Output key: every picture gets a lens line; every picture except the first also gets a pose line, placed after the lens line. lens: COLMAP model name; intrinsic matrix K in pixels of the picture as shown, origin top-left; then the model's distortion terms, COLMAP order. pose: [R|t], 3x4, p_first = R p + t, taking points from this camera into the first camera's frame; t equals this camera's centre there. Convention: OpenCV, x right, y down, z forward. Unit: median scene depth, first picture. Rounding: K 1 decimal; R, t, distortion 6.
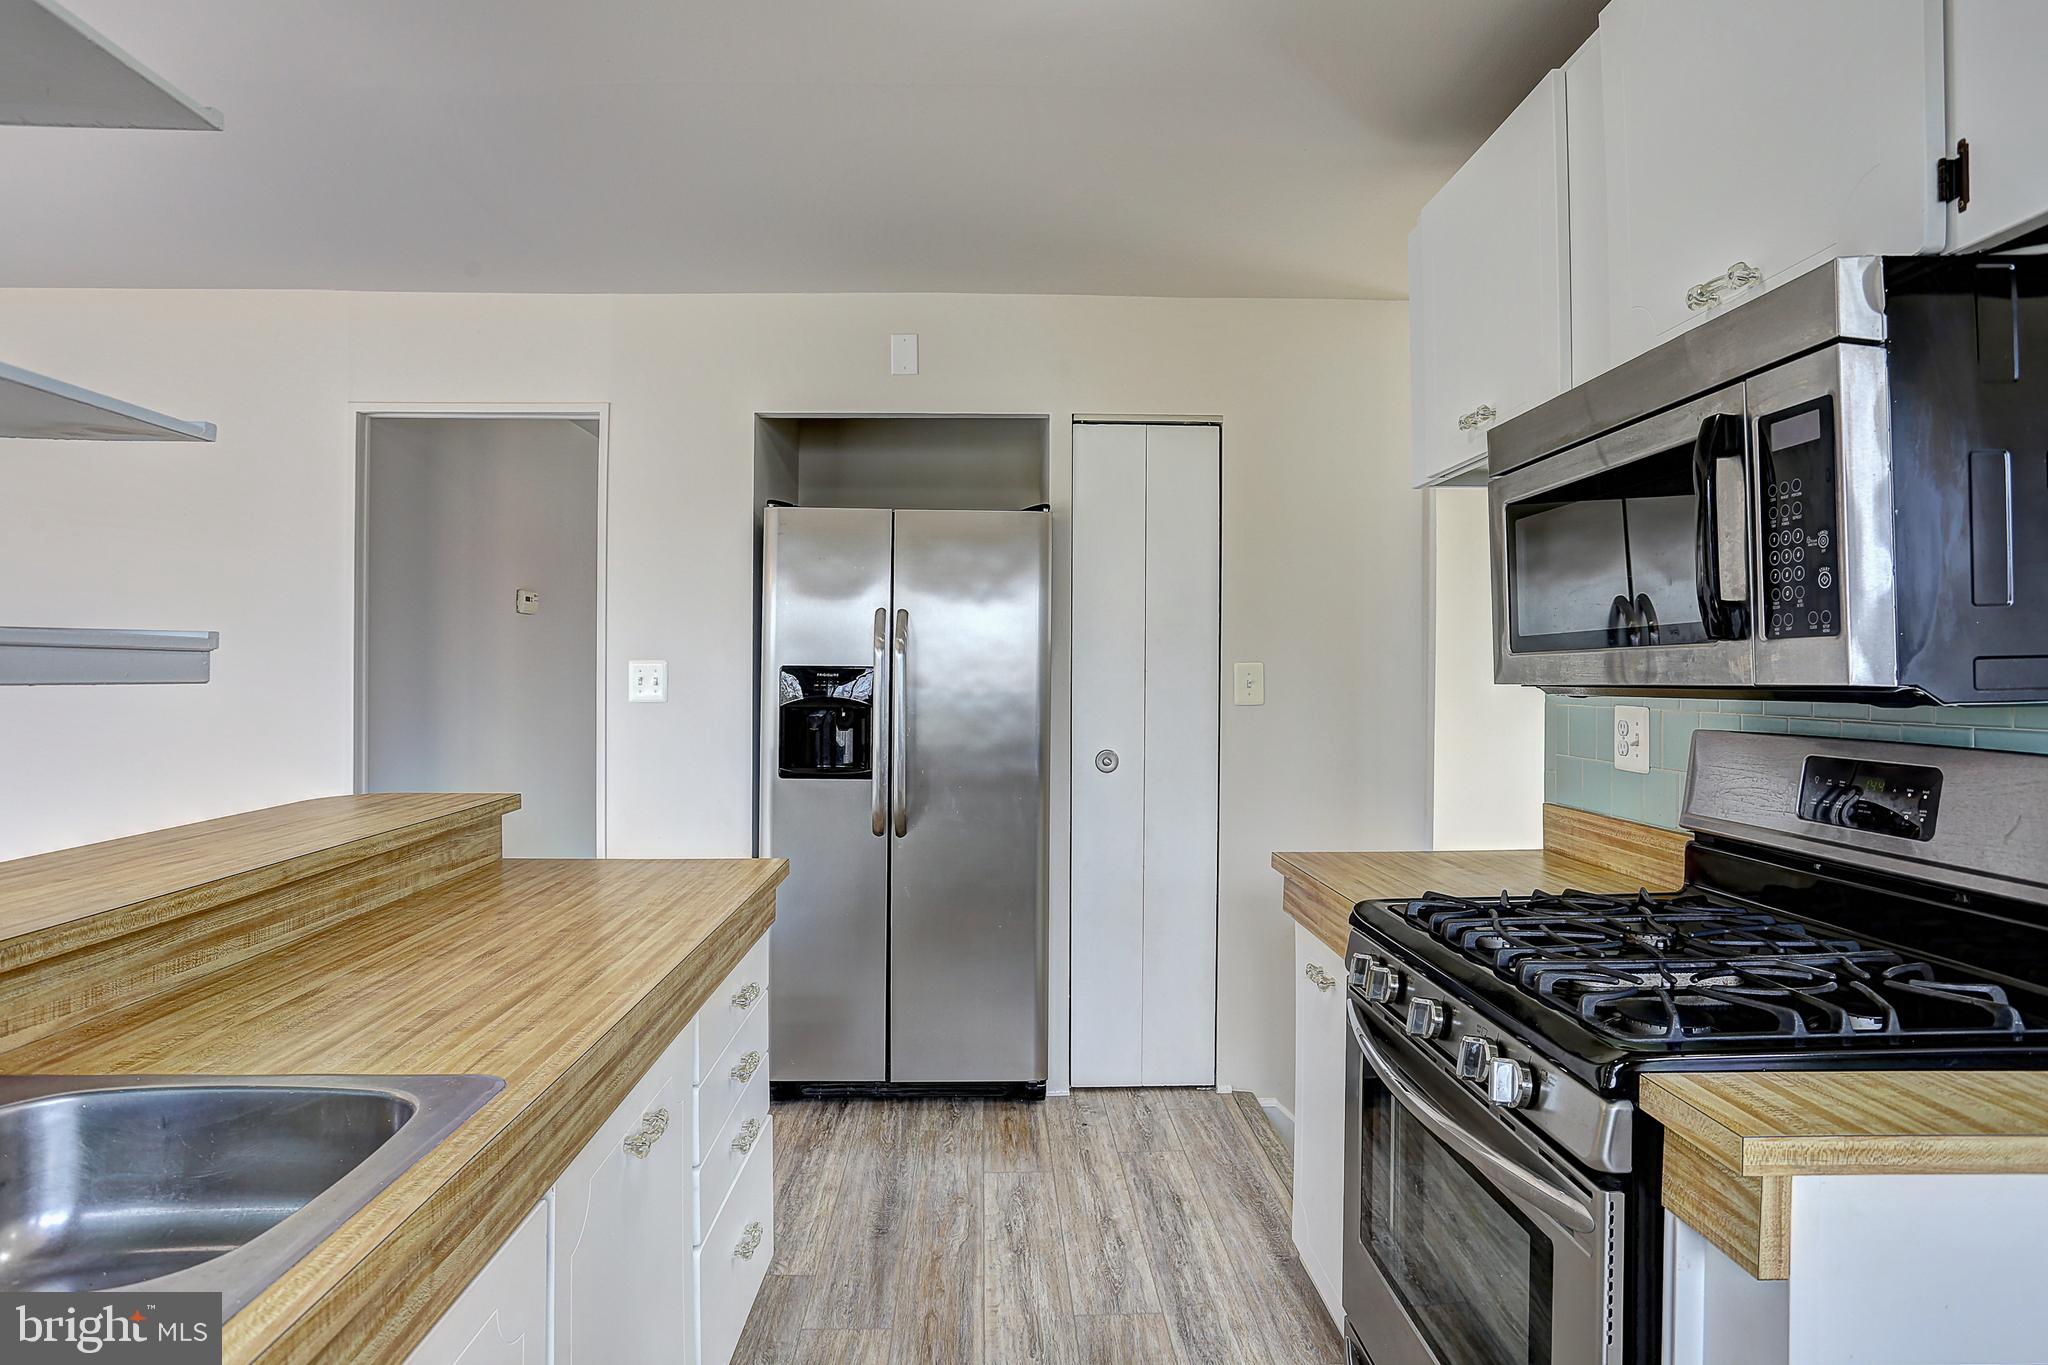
lens RADIAL K [[1197.2, 0, 1024.0], [0, 1197.2, 682.5], [0, 0, 1]] dist [-0.000915, -0.000213]
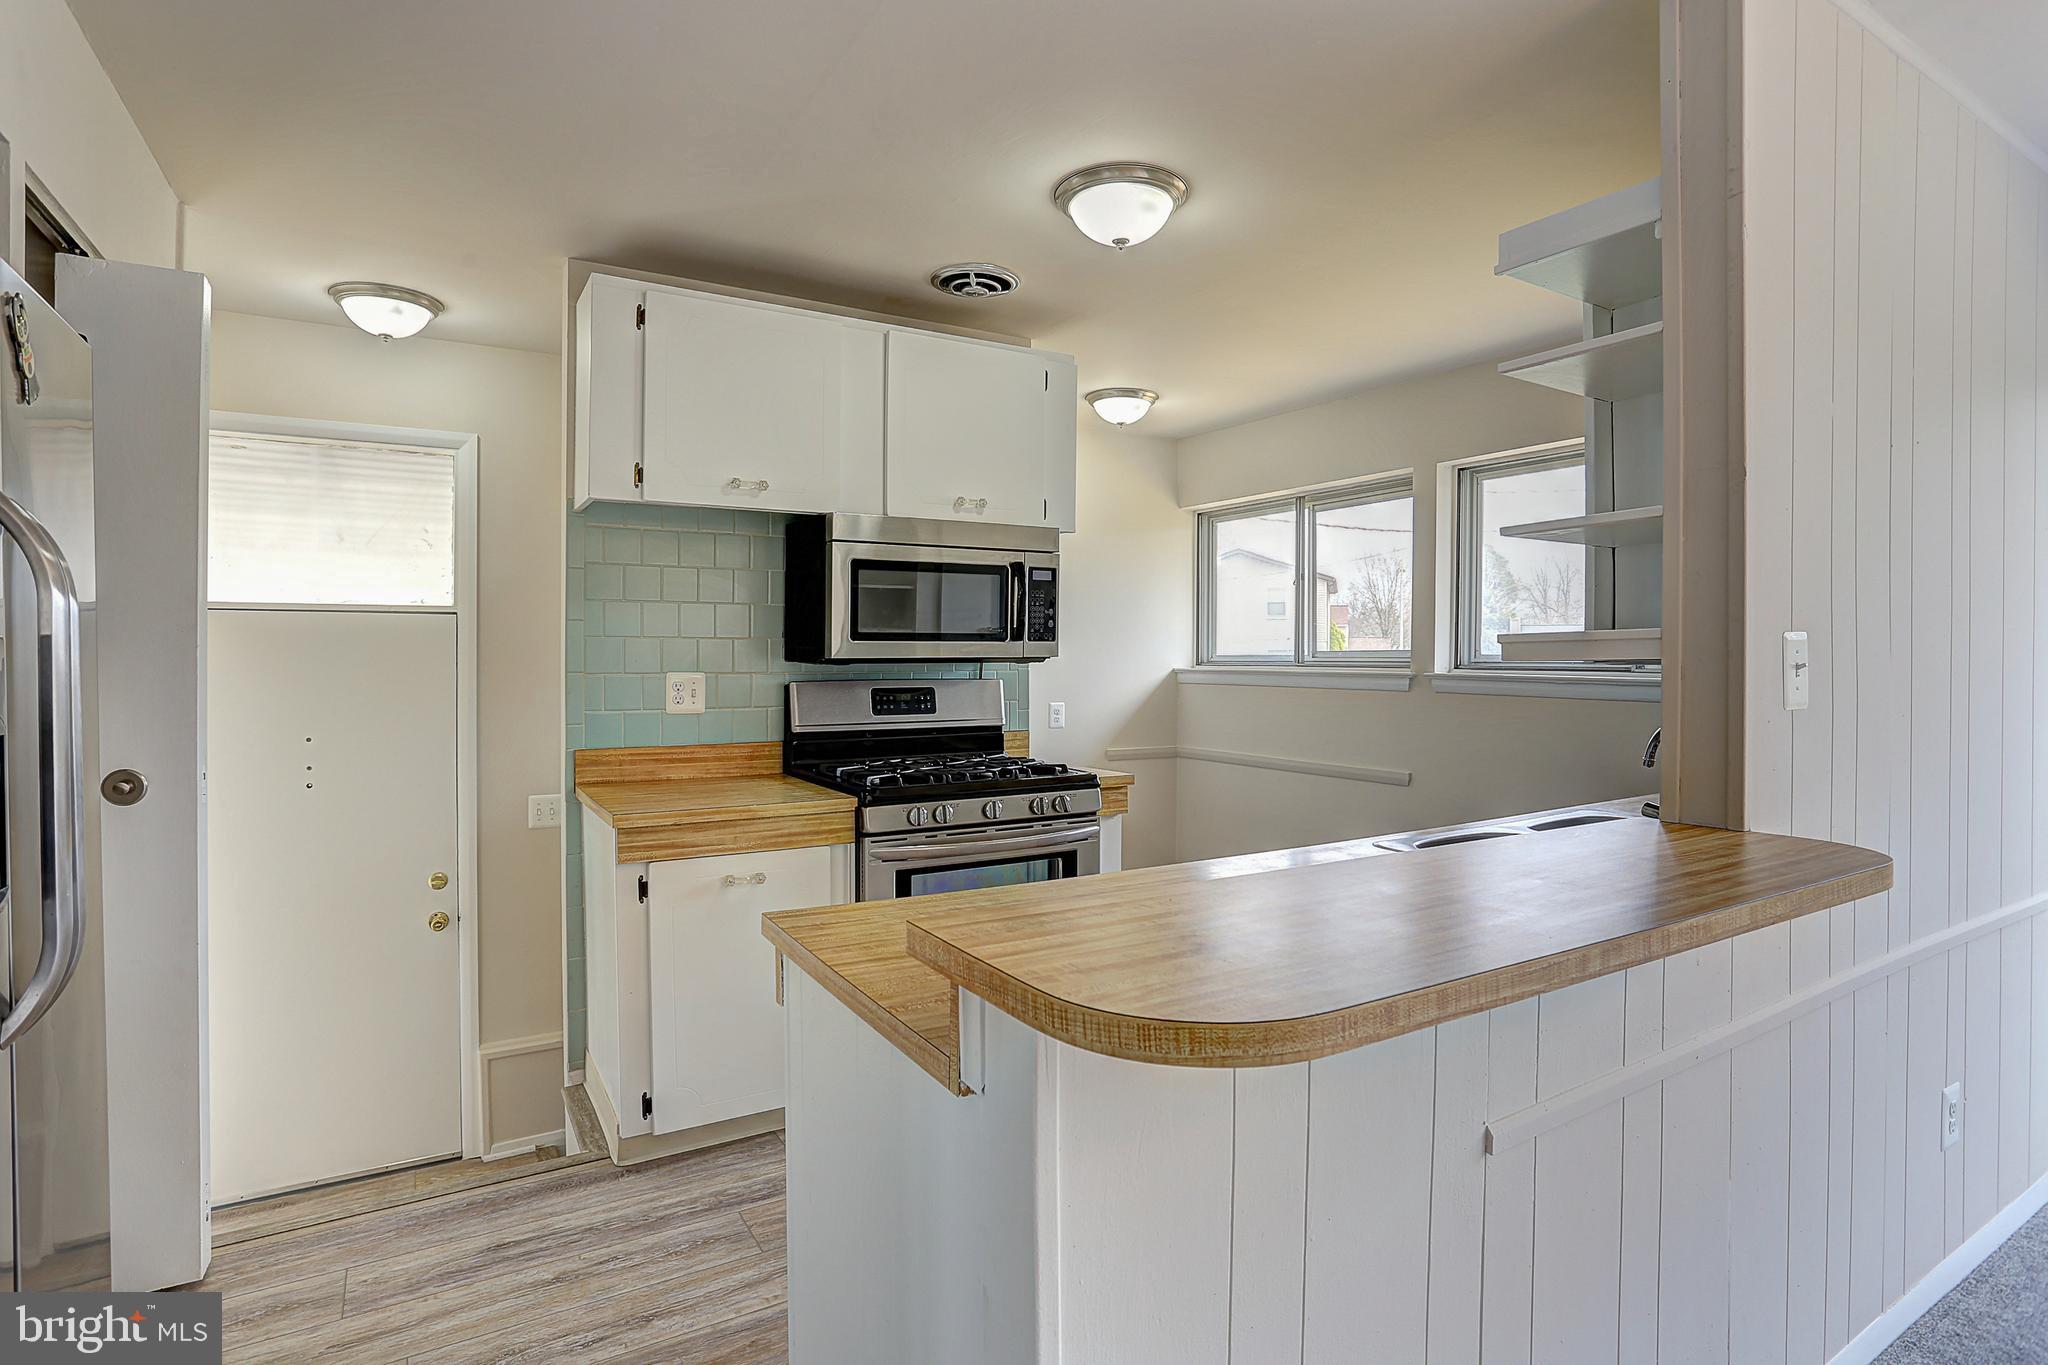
lens RADIAL K [[981.2, 0, 1042.0], [0, 981.2, 667.7], [0, 0, 1]] dist [-0.035186, 0.000472]
pose [[-0.517895, -0.016260, 0.855290, -0.737908], [0.003366, 0.999773, 0.021045, -0.010911], [-0.855438, 0.013778, -0.517723, 1.105320]]
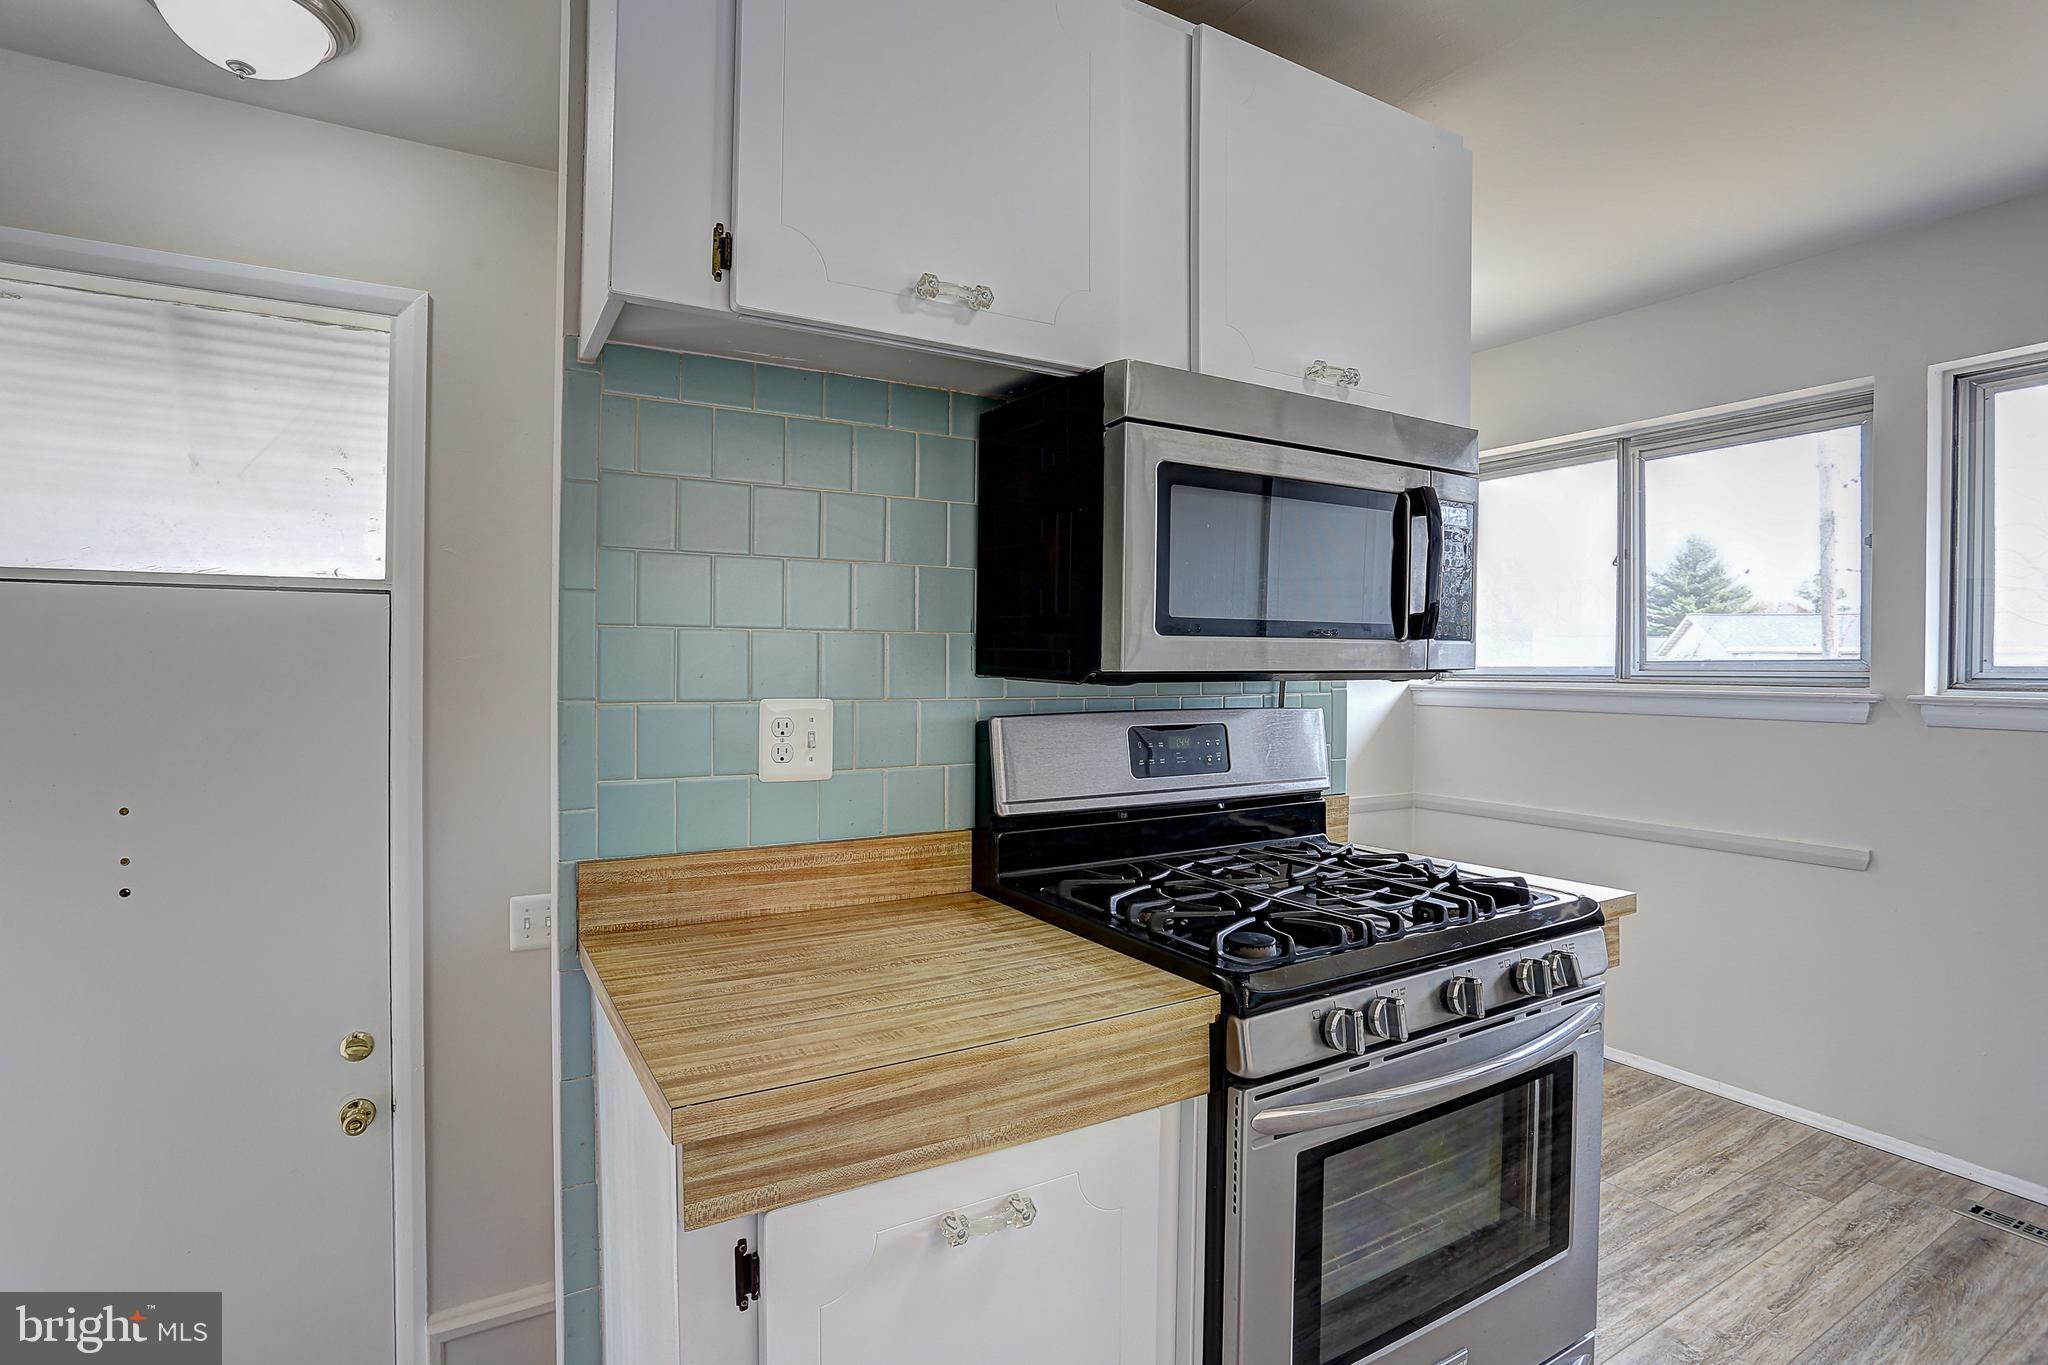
lens RADIAL K [[1015.1, 0, 1028.3], [0, 1015.1, 676.7], [0, 0, 1]] dist [-0.058372, 0.021967]
pose [[-0.482302, -0.017182, 0.875836, -0.135720], [0.000760, 0.999799, 0.020033, -0.007376], [-0.876004, 0.010328, -0.482192, 1.037996]]
